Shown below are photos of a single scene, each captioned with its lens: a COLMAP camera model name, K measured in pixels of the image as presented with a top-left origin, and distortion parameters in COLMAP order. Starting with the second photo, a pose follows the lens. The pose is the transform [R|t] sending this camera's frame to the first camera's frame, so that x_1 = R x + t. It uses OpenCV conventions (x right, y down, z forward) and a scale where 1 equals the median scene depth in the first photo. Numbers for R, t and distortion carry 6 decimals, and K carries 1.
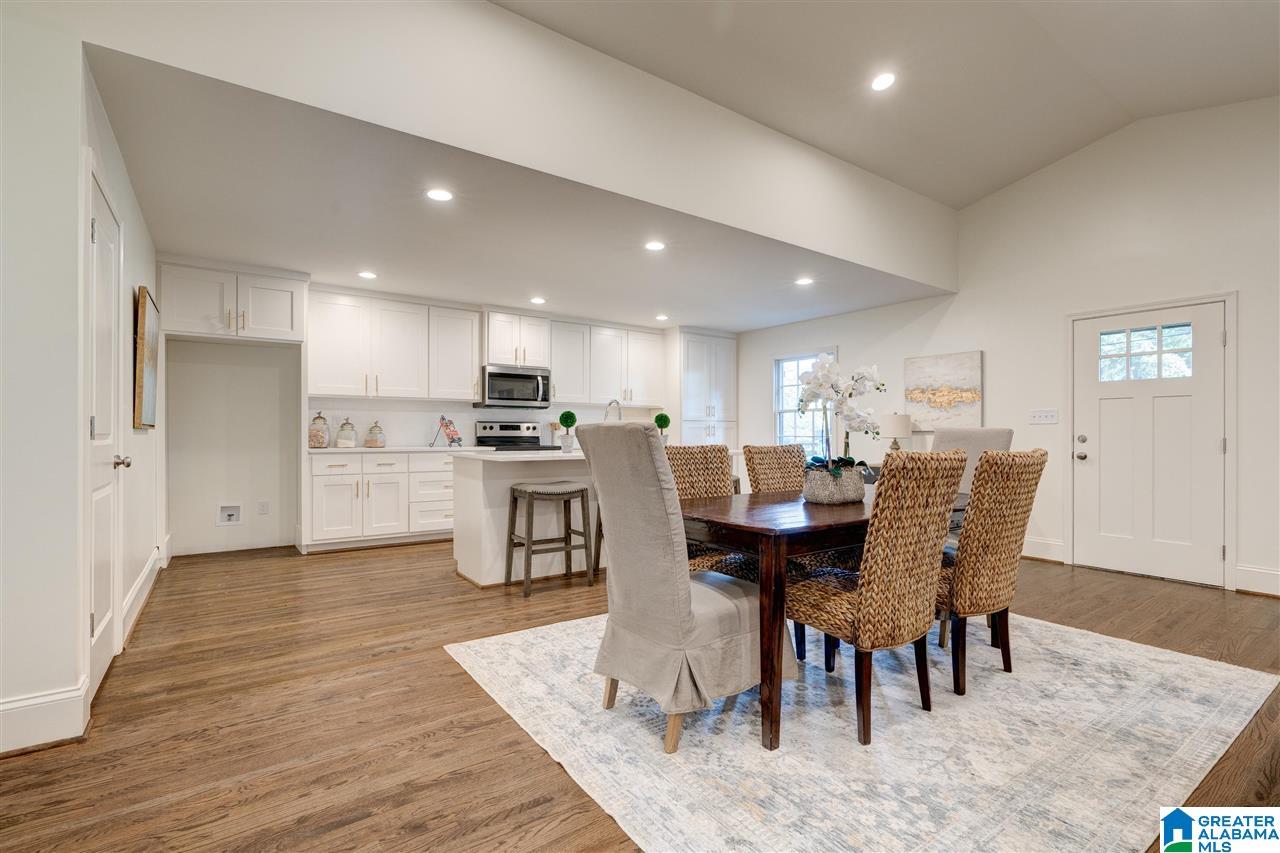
lens RADIAL K [[594.6, 0, 649.4], [0, 594.6, 429.5], [0, 0, 1]] dist [0.000854, 0.000128]
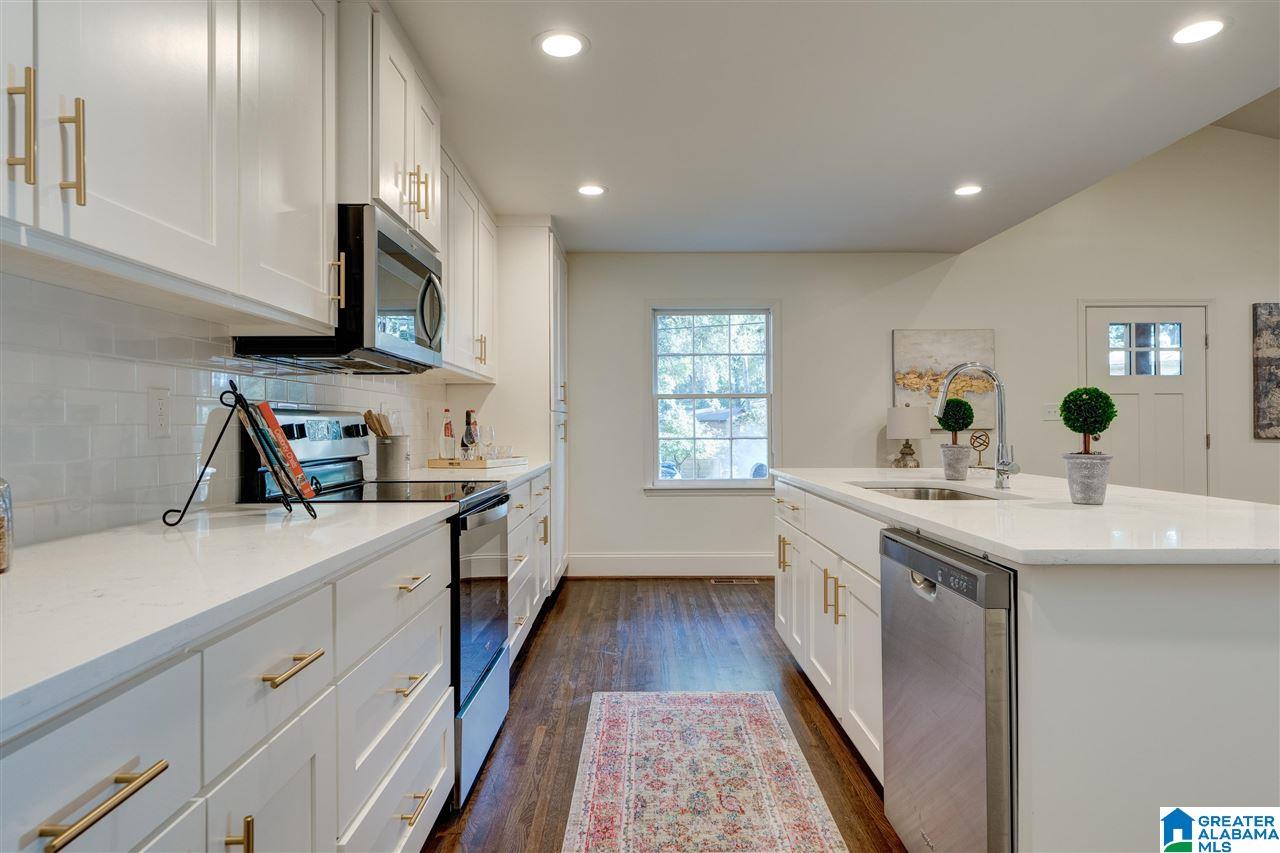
lens RADIAL K [[757.5, 0, 641.8], [0, 757.5, 422.5], [0, 0, 1]] dist [-0.003213, 0.000252]
pose [[0.579090, -0.002640, 0.815259, -0.515770], [0.002594, 0.999996, 0.001396, -0.008041], [-0.815259, 0.001307, 0.579095, 0.734554]]
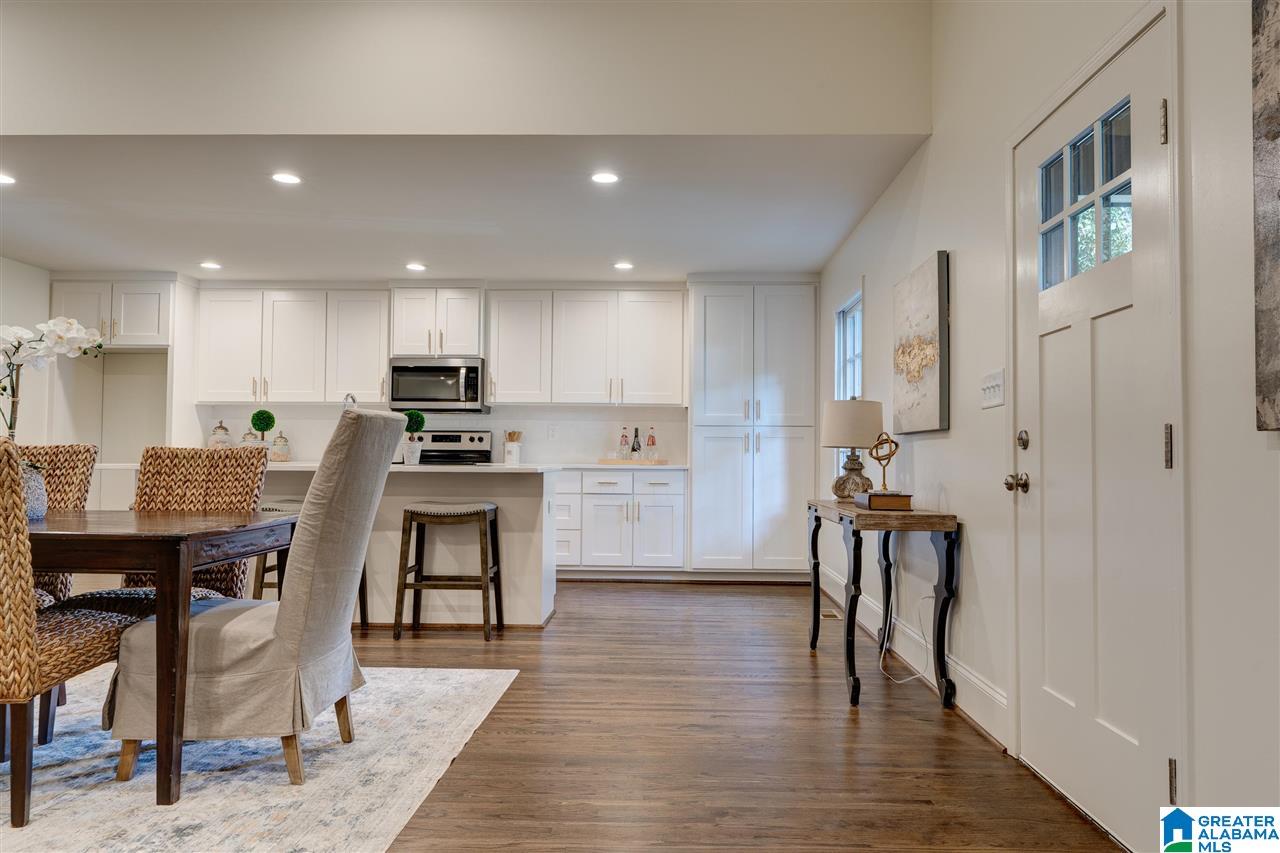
lens RADIAL K [[902.3, 0, 640.8], [0, 902.3, 433.2], [0, 0, 1]] dist [0.002308, 0.000882]
pose [[0.796284, -0.014161, -0.604757, 0.735964], [-0.001189, 0.999687, -0.024974, 0.020894], [0.604921, 0.020605, 0.796019, 0.276050]]
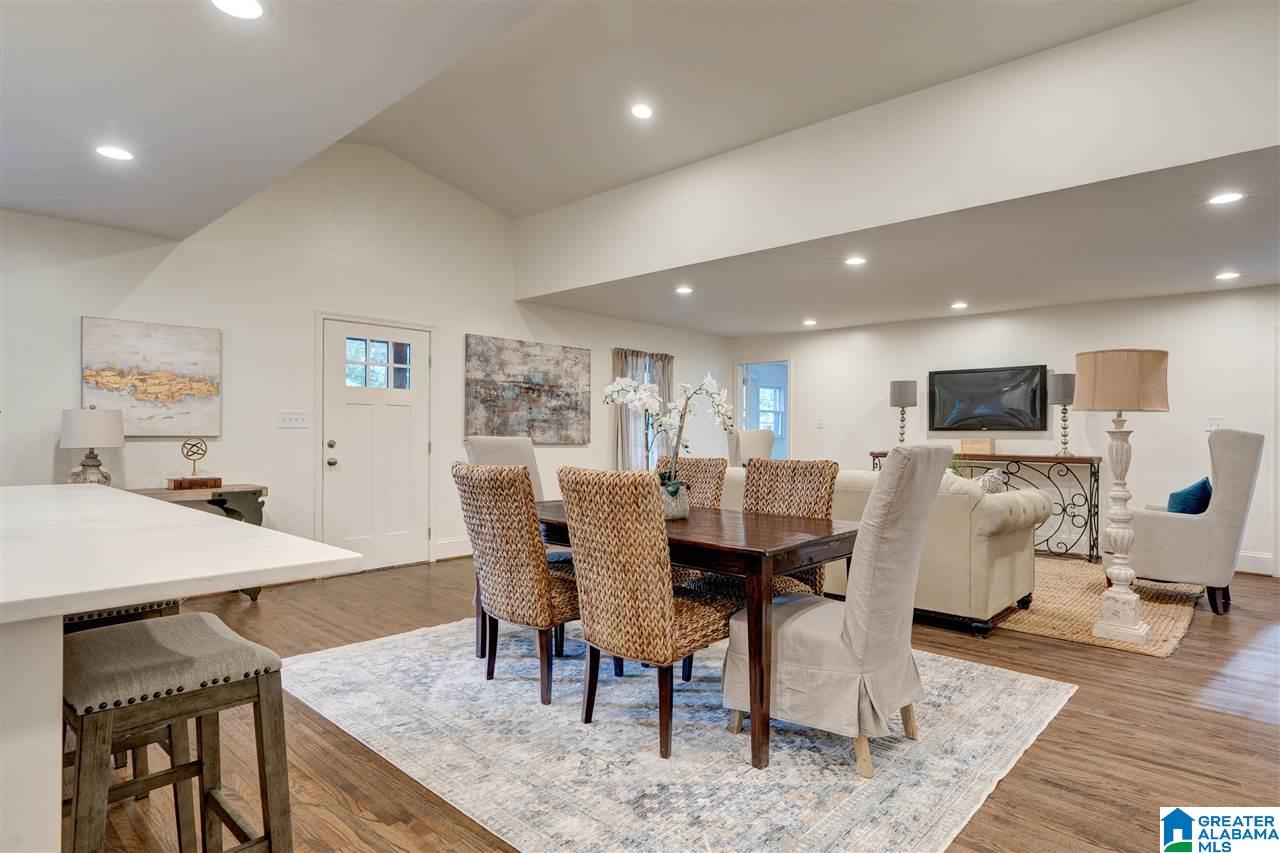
lens RADIAL K [[688.9, 0, 652.4], [0, 688.9, 429.2], [0, 0, 1]] dist [-0.001102, -0.000565]
pose [[-0.208797, -0.000295, 0.977959, -0.381705], [-0.009702, 0.999951, -0.001770, -0.009086], [-0.977911, -0.009857, -0.208790, 0.595662]]
